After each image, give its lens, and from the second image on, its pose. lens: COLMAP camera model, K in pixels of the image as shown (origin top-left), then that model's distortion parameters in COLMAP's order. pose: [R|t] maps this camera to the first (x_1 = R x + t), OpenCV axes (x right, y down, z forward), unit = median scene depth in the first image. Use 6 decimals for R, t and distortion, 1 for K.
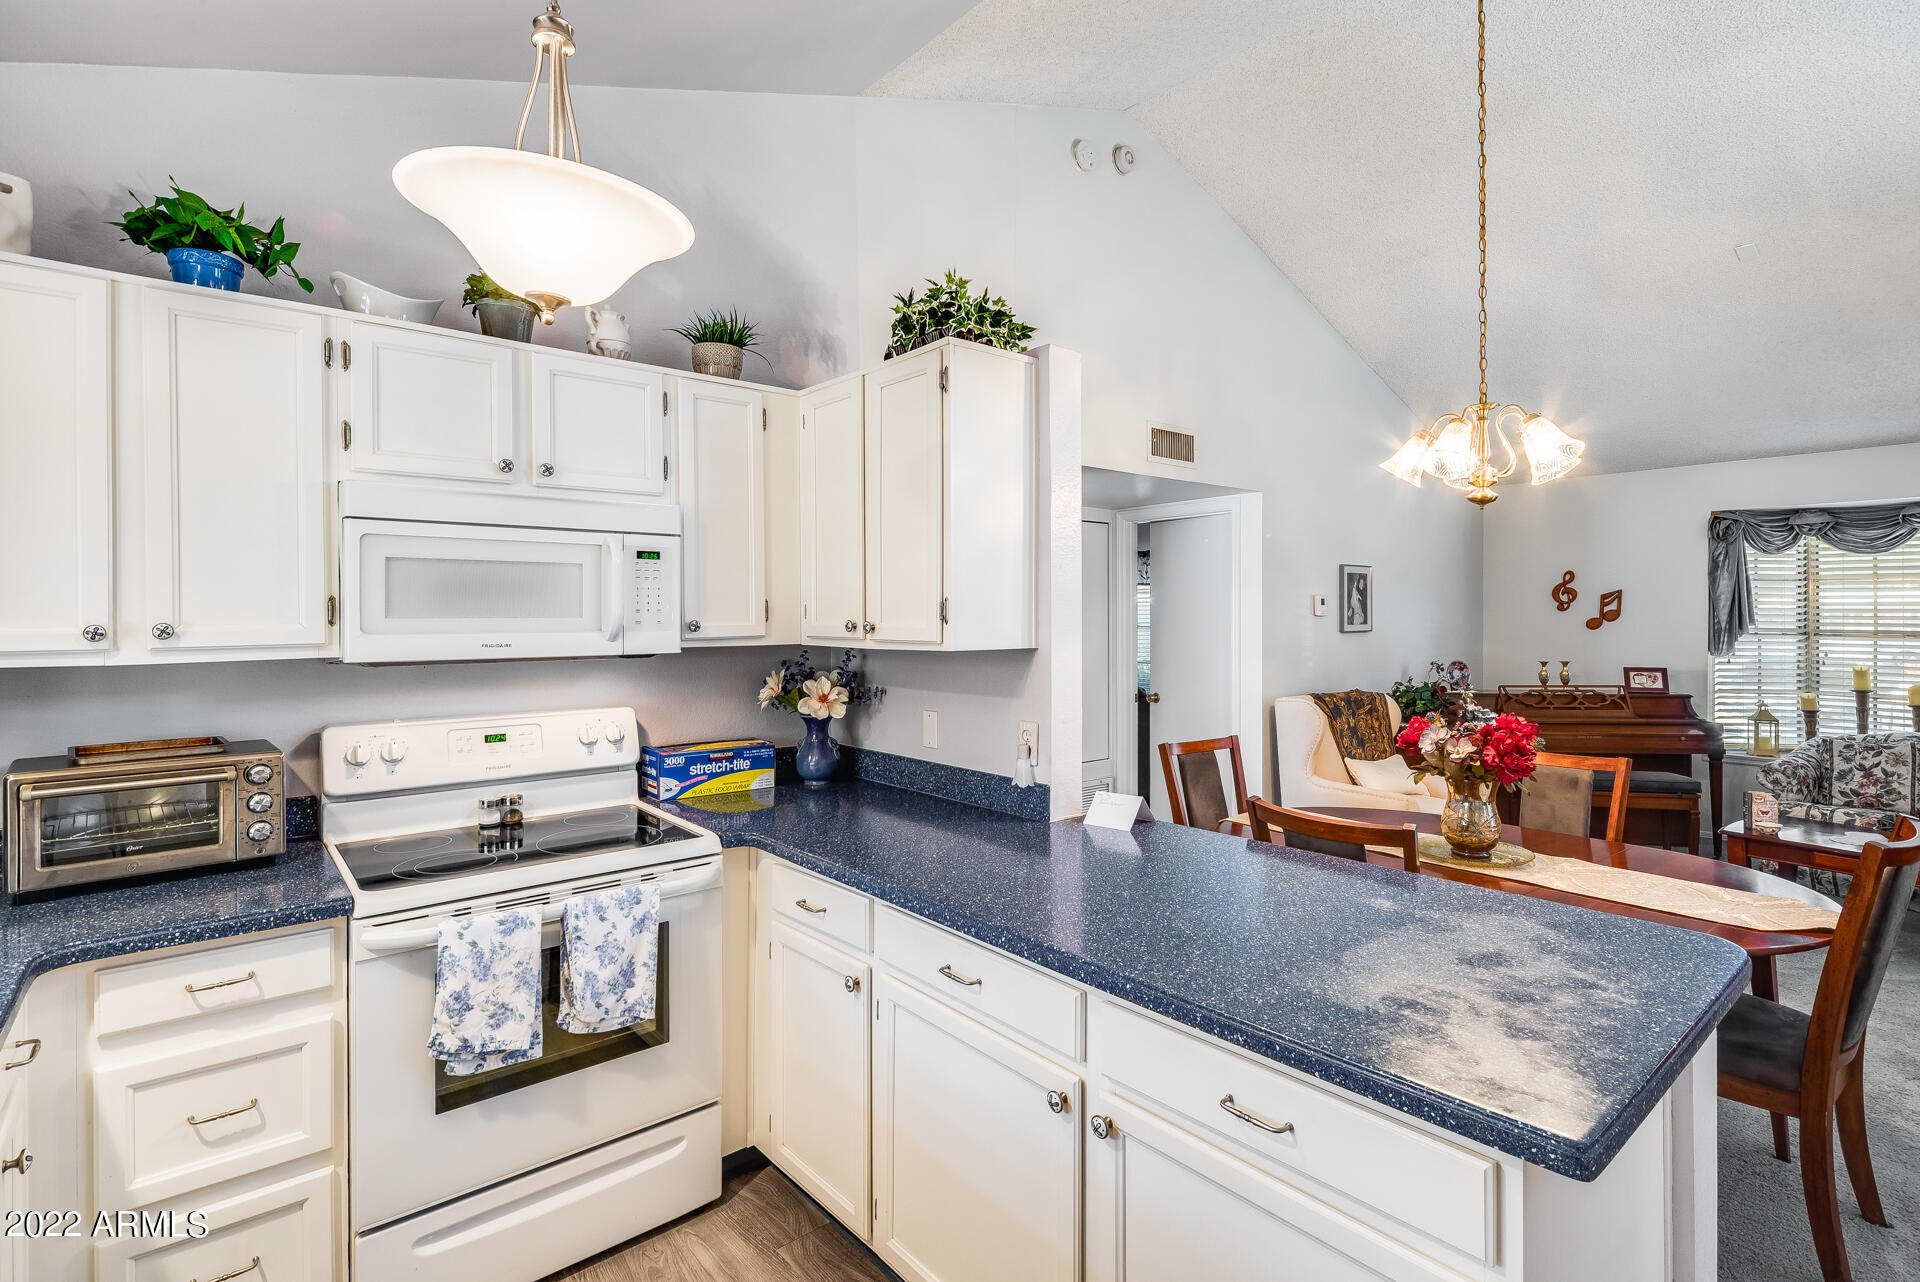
lens RADIAL K [[891.9, 0, 935.2], [0, 891.9, 633.5], [0, 0, 1]] dist [-0.001203, -0.000921]
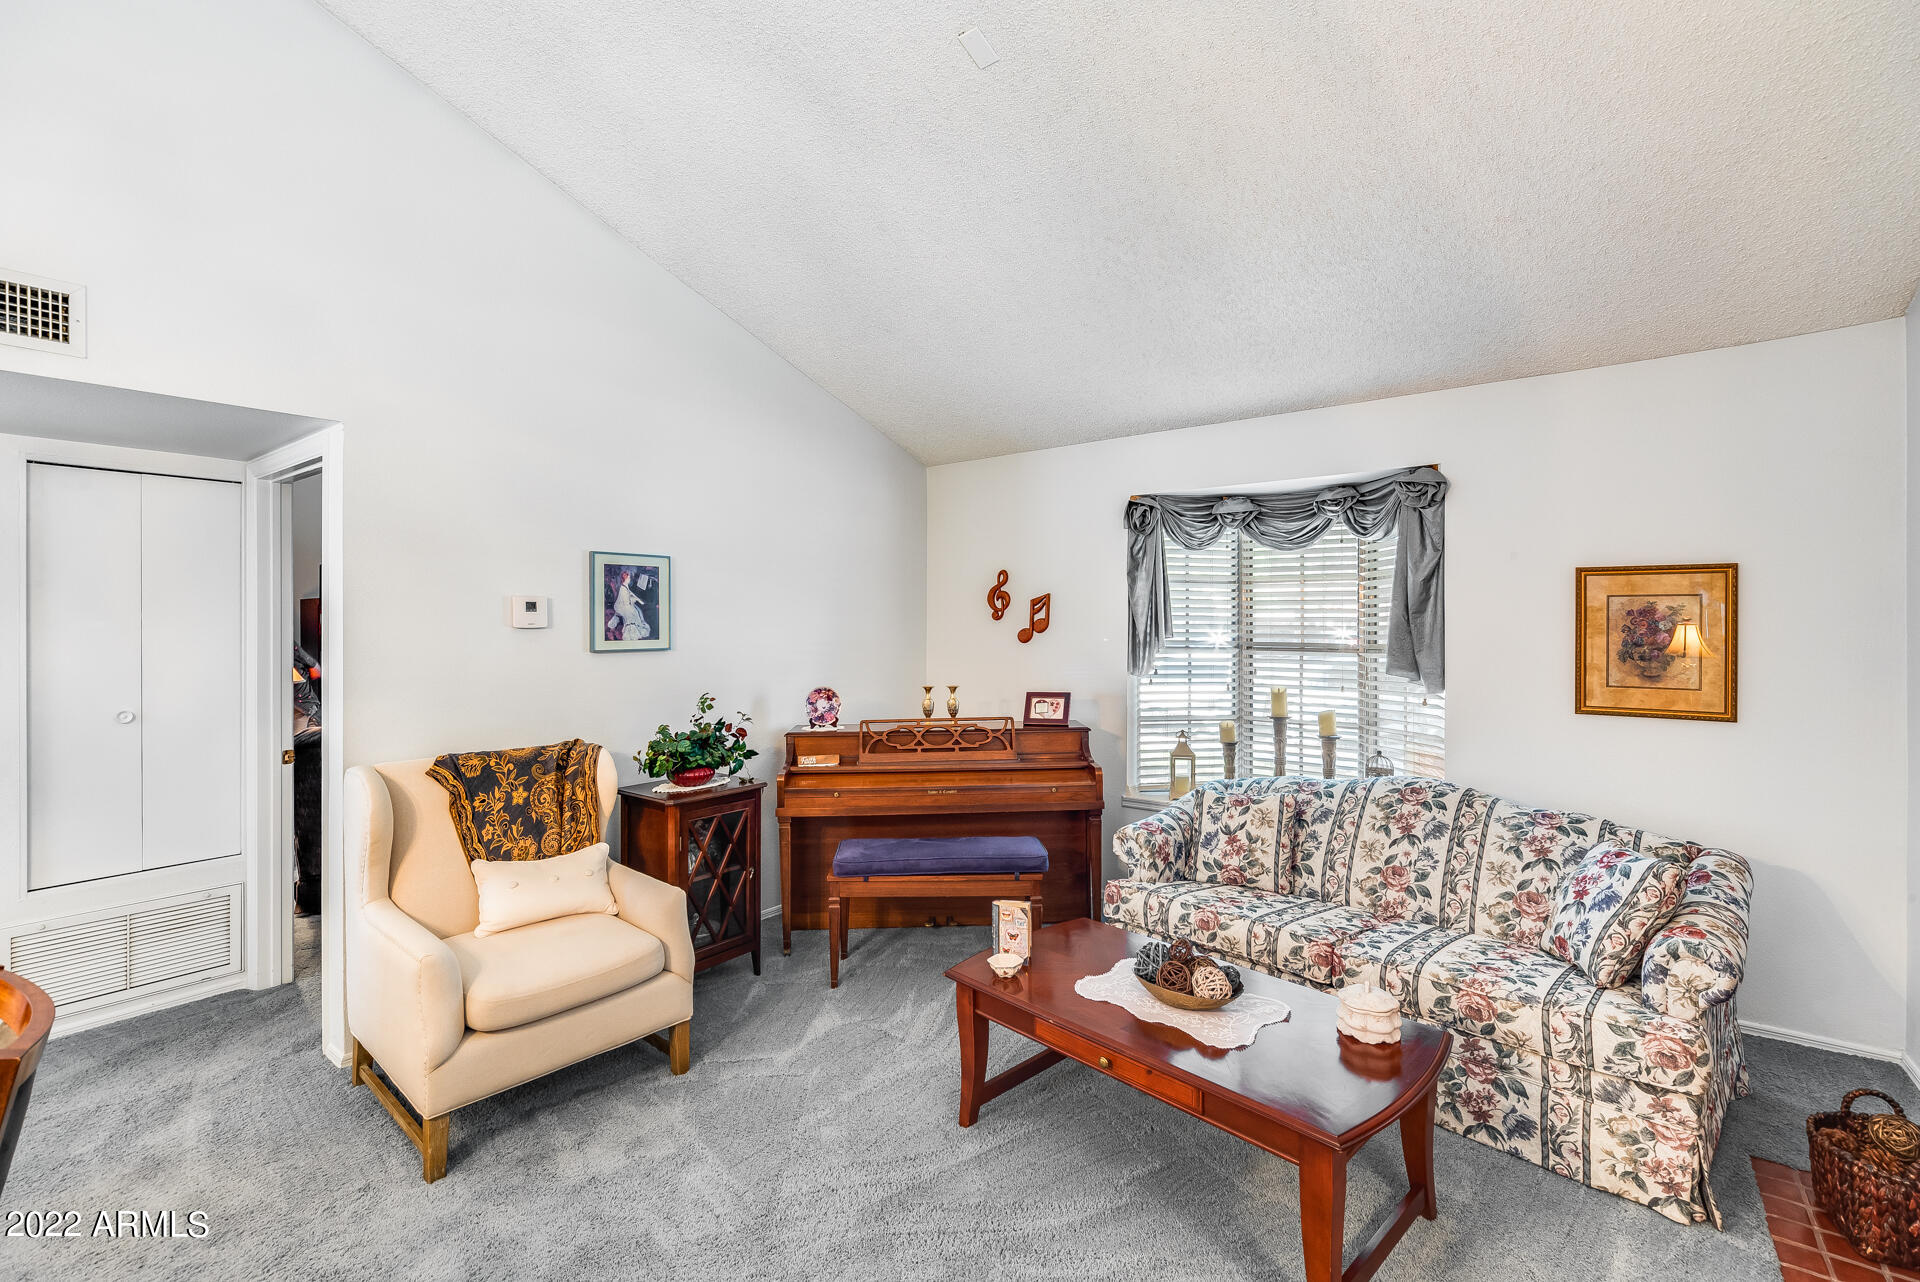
lens RADIAL K [[803.4, 0, 960.0], [0, 803.4, 641.0], [0, 0, 1]] dist [-0.001994, -0.000391]
pose [[0.974913, -0.007794, 0.222449, 0.573586], [0.007923, 0.999969, 0.000314, -0.007668], [-0.222444, 0.001456, 0.974944, 0.335415]]
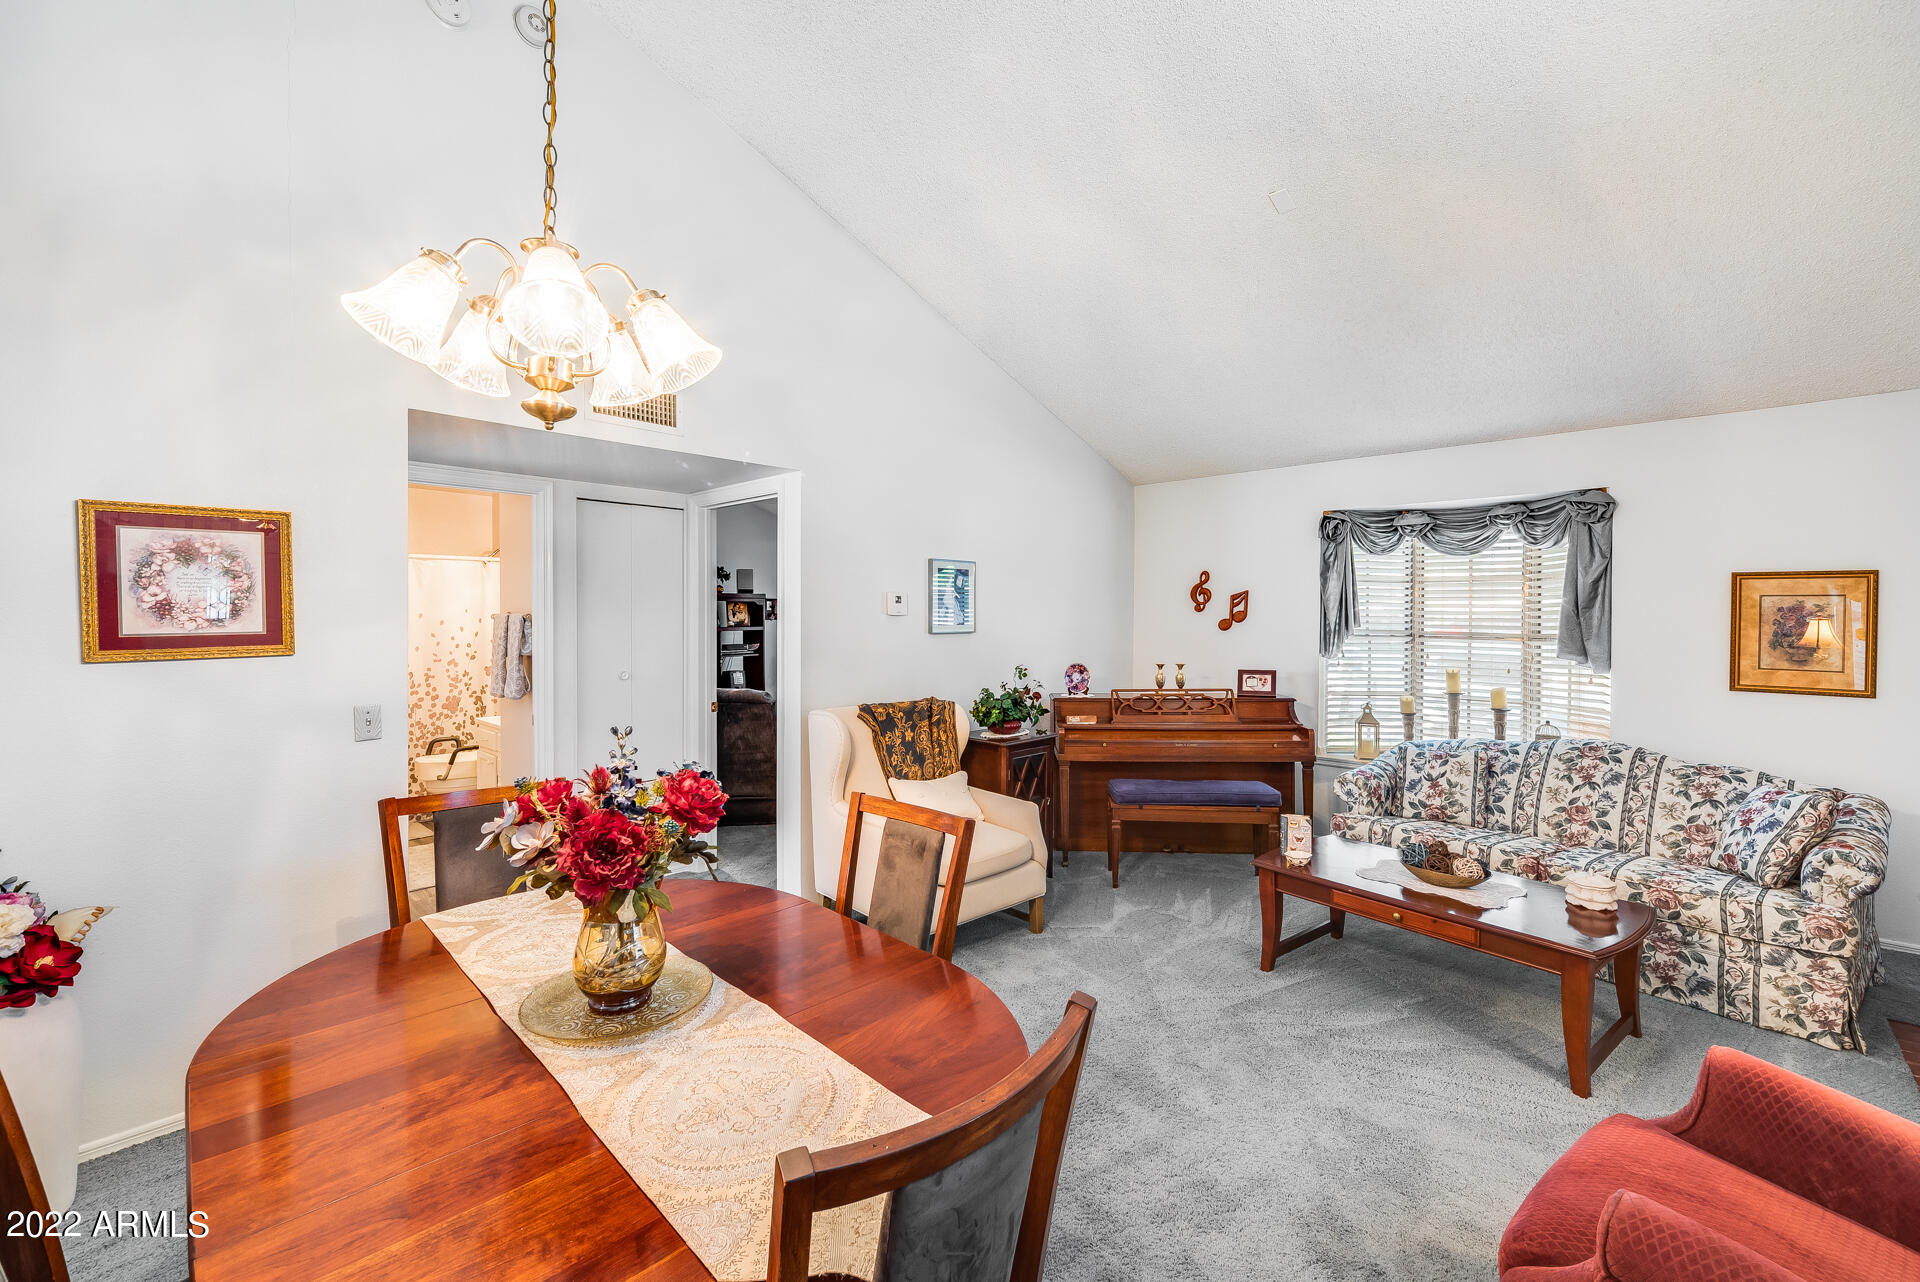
lens RADIAL K [[763.9, 0, 956.5], [0, 763.9, 634.7], [0, 0, 1]] dist [-0.001887, -0.000353]
pose [[0.992023, 0.000873, 0.126052, 0.372013], [-0.001471, 0.999988, 0.004648, -0.003837], [-0.126046, -0.004797, 0.992013, 0.218165]]
